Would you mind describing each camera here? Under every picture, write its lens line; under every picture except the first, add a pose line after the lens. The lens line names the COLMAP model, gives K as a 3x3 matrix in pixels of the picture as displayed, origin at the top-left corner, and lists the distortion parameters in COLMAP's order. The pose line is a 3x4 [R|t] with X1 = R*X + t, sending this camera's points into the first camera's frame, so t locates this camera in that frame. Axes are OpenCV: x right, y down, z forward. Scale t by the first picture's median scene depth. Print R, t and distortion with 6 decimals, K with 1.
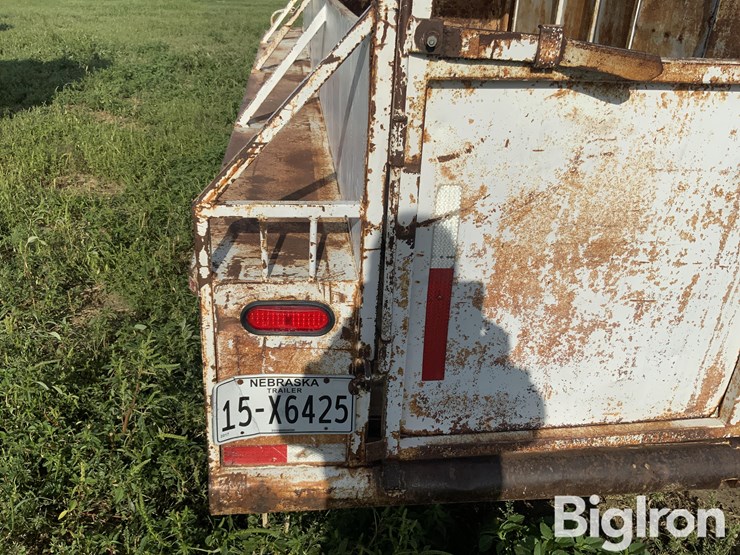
lens RADIAL K [[615.7, 0, 370.0], [0, 615.7, 277.5], [0, 0, 1]] dist [0.104896, -0.214759]
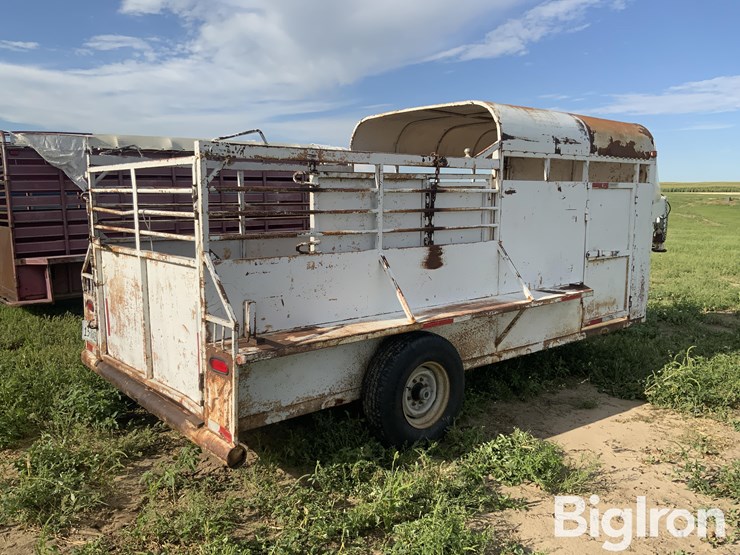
lens RADIAL K [[615.7, 0, 370.0], [0, 615.7, 277.5], [0, 0, 1]] dist [0.104896, -0.214759]
pose [[0.555248, 0.072559, -0.828514, 4.419199], [-0.358149, 0.919948, -0.159456, -0.109939], [0.750619, 0.385268, 0.536786, 0.157355]]
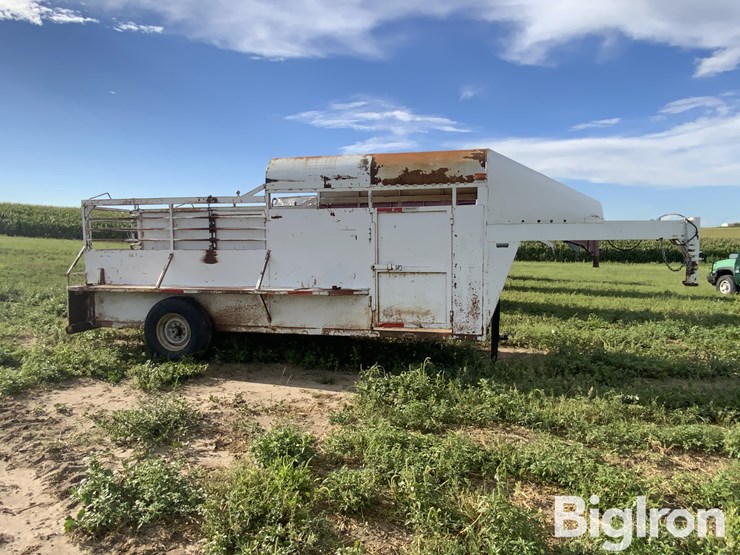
lens RADIAL K [[502.4, 0, 370.0], [0, 502.4, 277.5], [0, 0, 1]] dist [0.119008, -0.112753]
pose [[-0.333322, 0.031447, -0.942288, 5.906848], [-0.433266, 0.882551, 0.182716, -2.490459], [0.837363, 0.469165, -0.280549, 5.475586]]
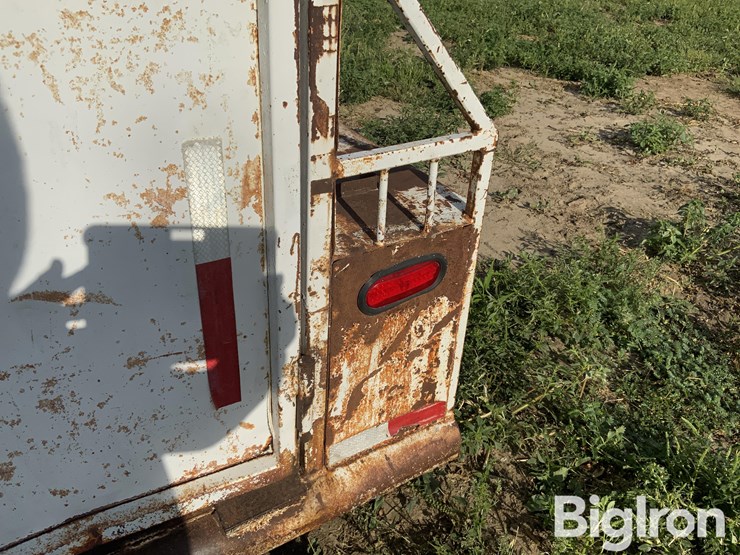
lens RADIAL K [[615.7, 0, 370.0], [0, 615.7, 277.5], [0, 0, 1]] dist [0.104896, -0.214759]
pose [[0.900921, -0.225225, 0.370964, 1.337456], [0.177919, 0.971337, 0.157639, -0.109308], [-0.395835, -0.076019, 0.915170, 0.485943]]
